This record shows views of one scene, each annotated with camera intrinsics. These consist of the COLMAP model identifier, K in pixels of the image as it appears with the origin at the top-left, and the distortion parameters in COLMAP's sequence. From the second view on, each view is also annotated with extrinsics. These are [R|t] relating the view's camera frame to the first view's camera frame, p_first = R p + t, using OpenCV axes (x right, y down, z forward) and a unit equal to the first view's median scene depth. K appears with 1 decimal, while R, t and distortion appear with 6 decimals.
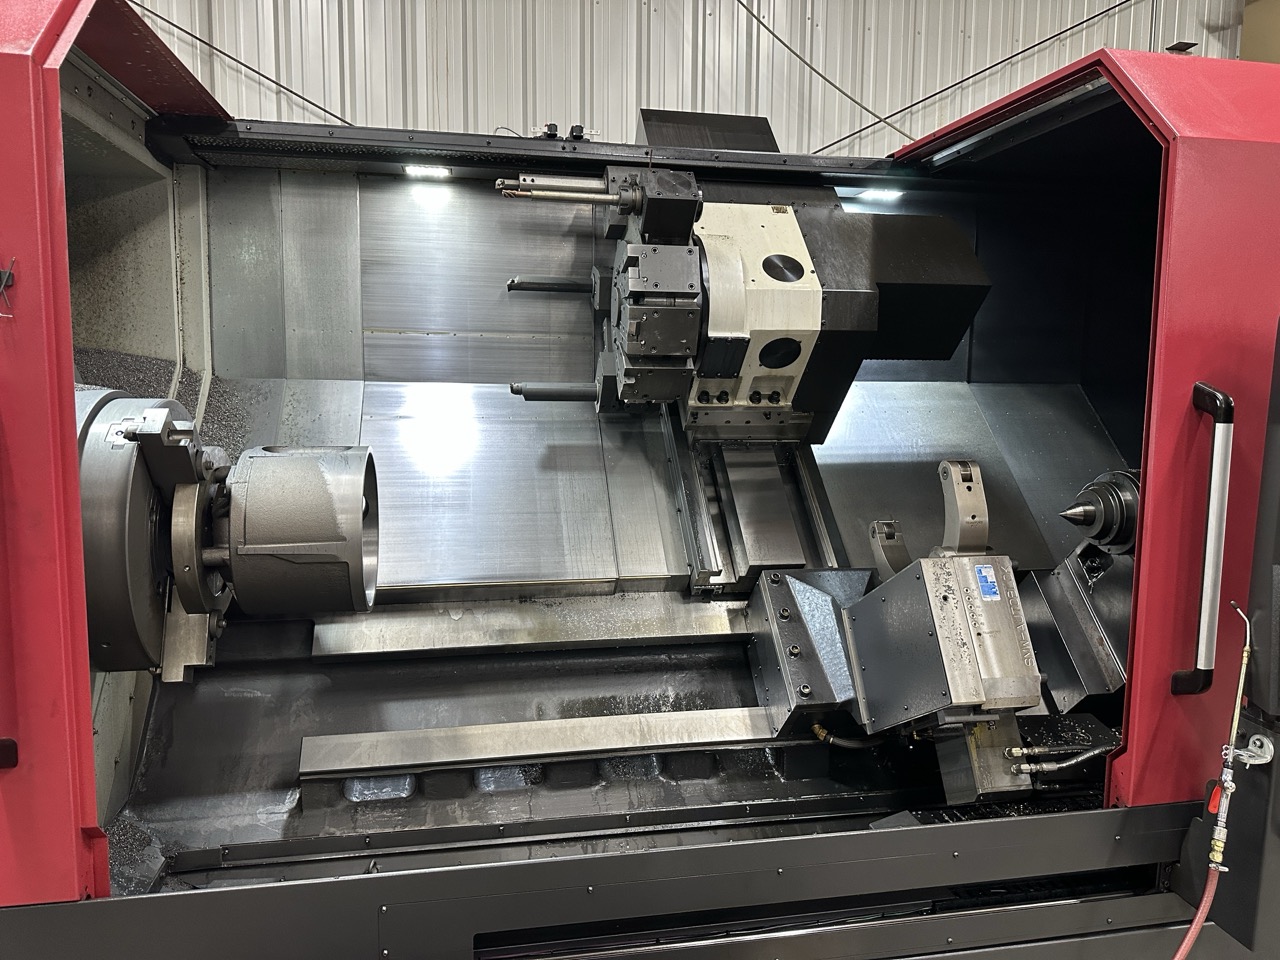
lens RADIAL K [[895.1, 0, 639.0], [0, 895.1, 471.1], [0, 0, 1]] dist [0.127931, -0.218876]
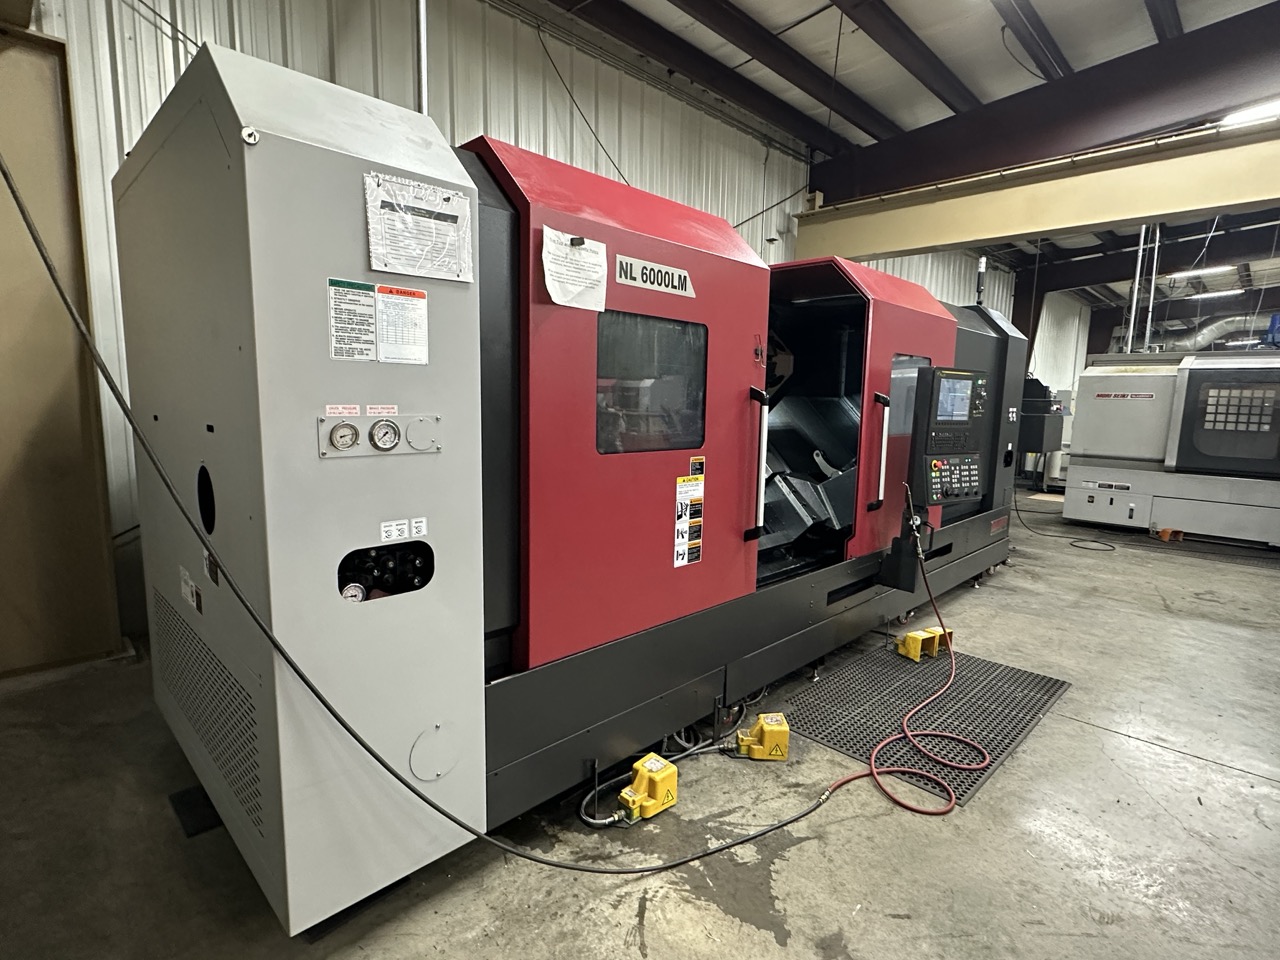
lens RADIAL K [[648.6, 0, 640.0], [0, 648.6, 483.1], [0, 0, 1]] dist [-0.000206, 0.000146]
pose [[0.824187, -0.069585, 0.562026, -1.091738], [0.050403, 0.997497, 0.049587, 0.030321], [-0.564070, -0.012541, 0.825632, -0.192970]]
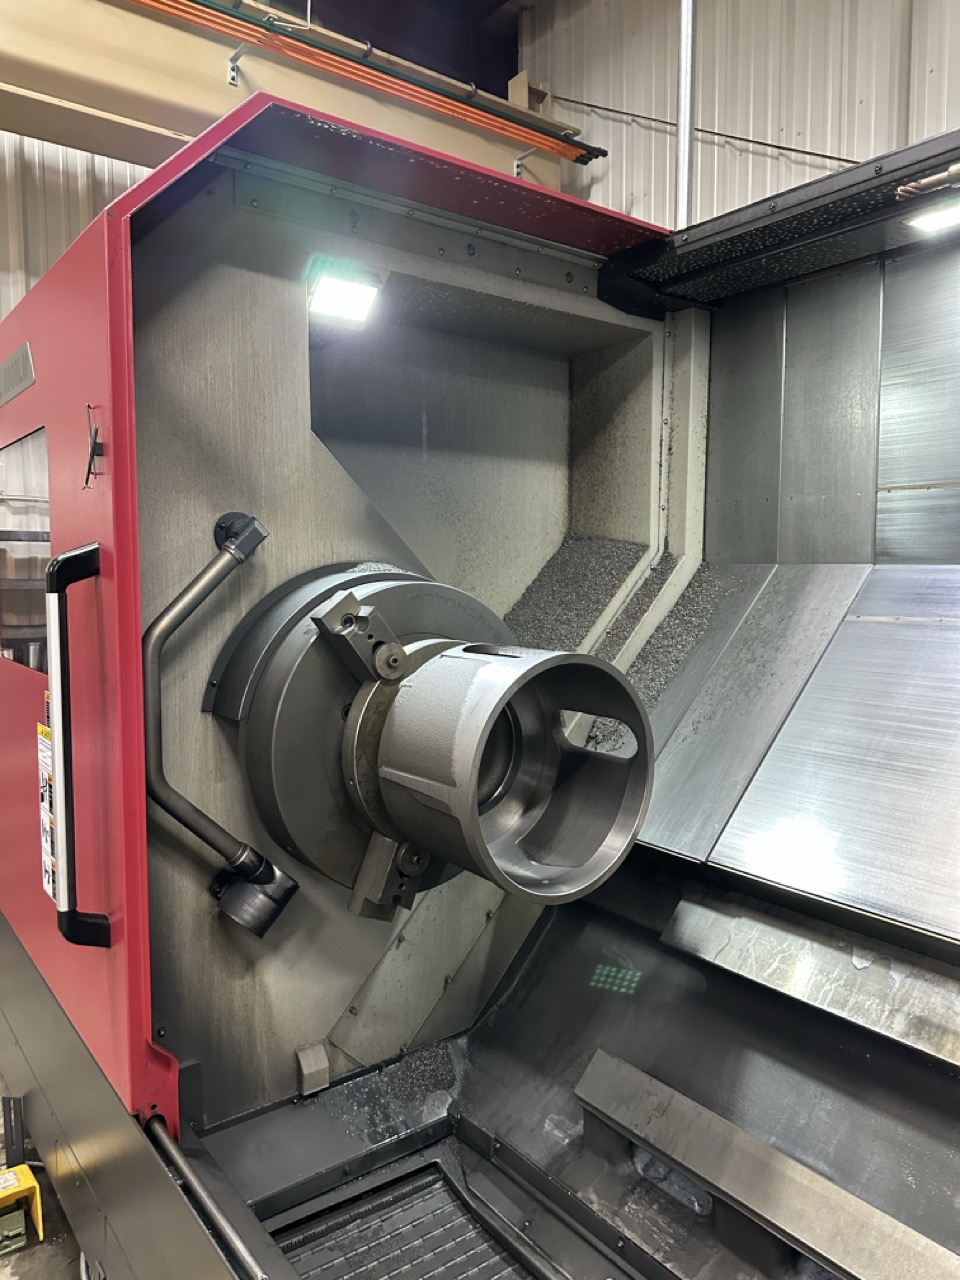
lens RADIAL K [[906.3, 0, 485.1], [0, 906.3, 641.2], [0, 0, 1]] dist [0.050220, -0.064909]
pose [[0.450764, 0.056687, -0.890841, 0.197303], [-0.091010, 0.995700, 0.017309, -0.031755], [0.887991, 0.073273, 0.453985, 0.495347]]
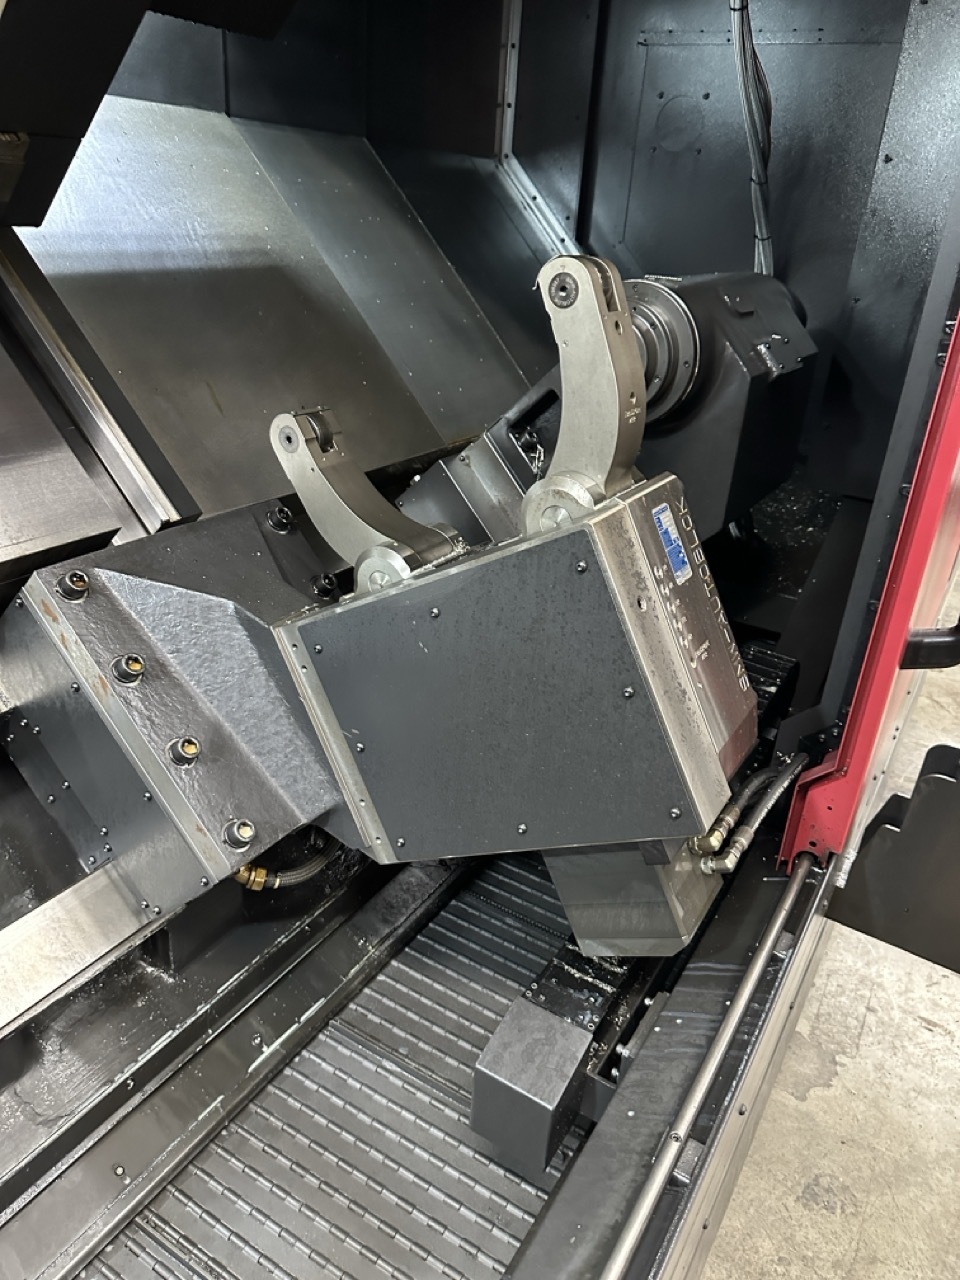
lens RADIAL K [[904.4, 0, 483.5], [0, 904.4, 650.0], [0, 0, 1]] dist [0.062159, -0.086532]
pose [[0.672301, -0.293125, 0.679771, -0.009638], [0.021749, 0.925690, 0.377658, -0.002924], [-0.739958, -0.239116, 0.628717, 0.586105]]
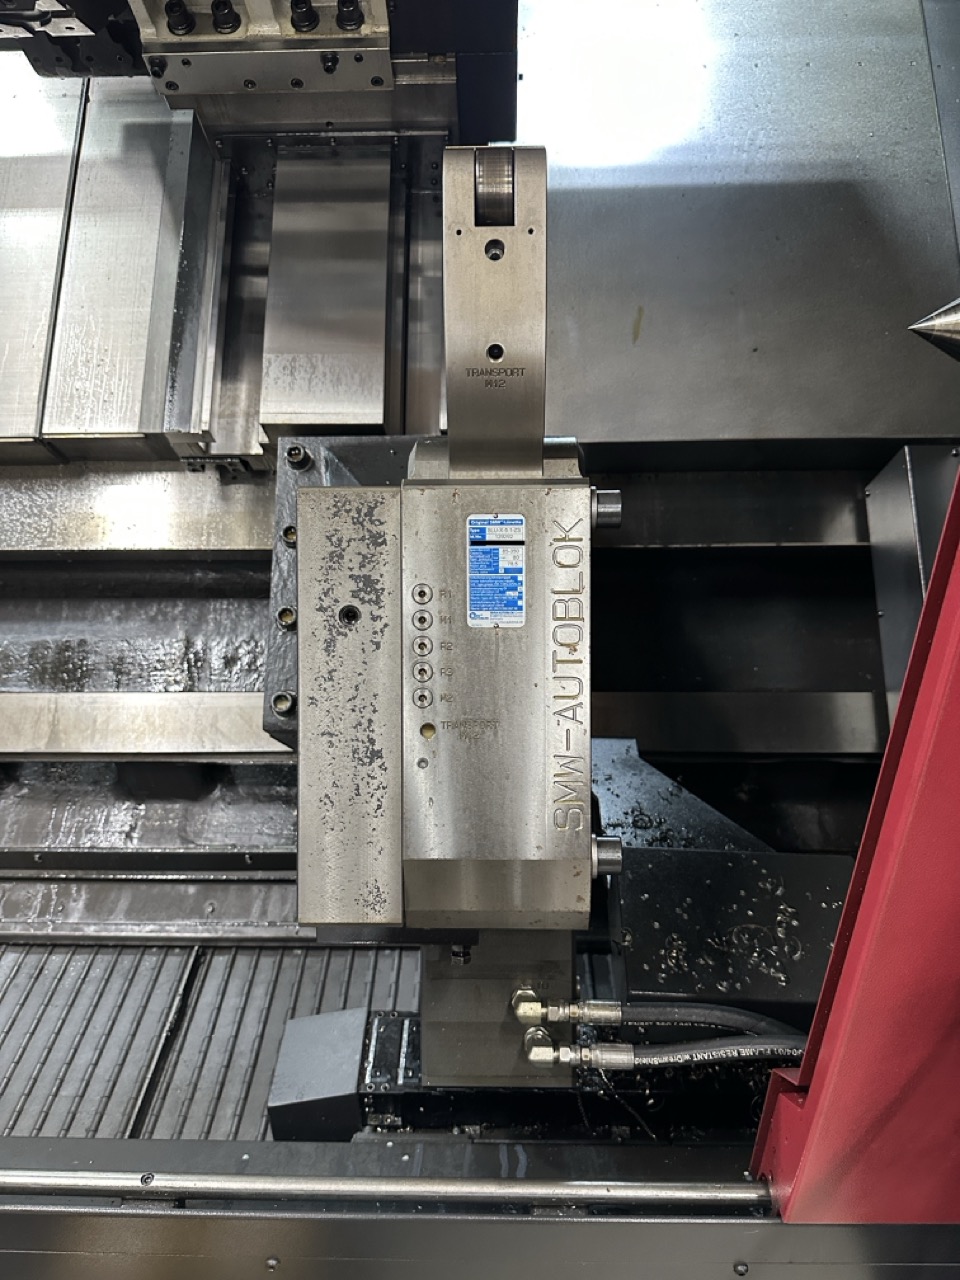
lens RADIAL K [[906.3, 0, 485.1], [0, 906.3, 641.2], [0, 0, 1]] dist [0.050220, -0.064909]
pose [[0.978192, 0.082954, -0.190420, 0.338374], [0.003605, 0.909865, 0.414888, 0.009221], [0.207673, -0.406526, 0.889724, 0.537031]]
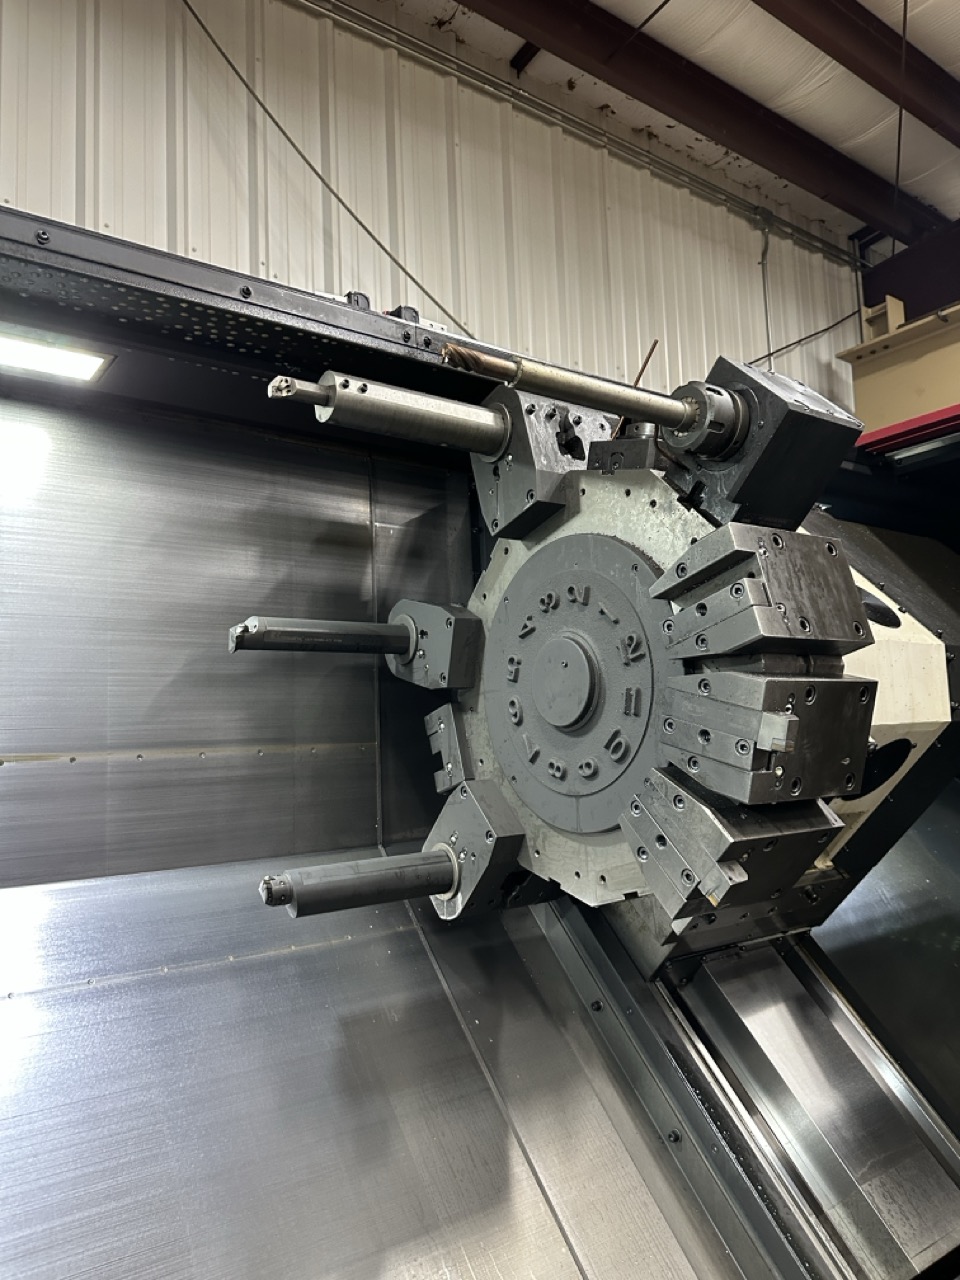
lens RADIAL K [[902.9, 0, 486.8], [0, 902.9, 646.8], [0, 0, 1]] dist [0.079118, -0.107332]
pose [[0.903434, 0.000246, 0.428727, -0.243116], [0.093254, 0.975945, -0.197068, -0.117645], [-0.418462, 0.218019, 0.881679, 0.631859]]
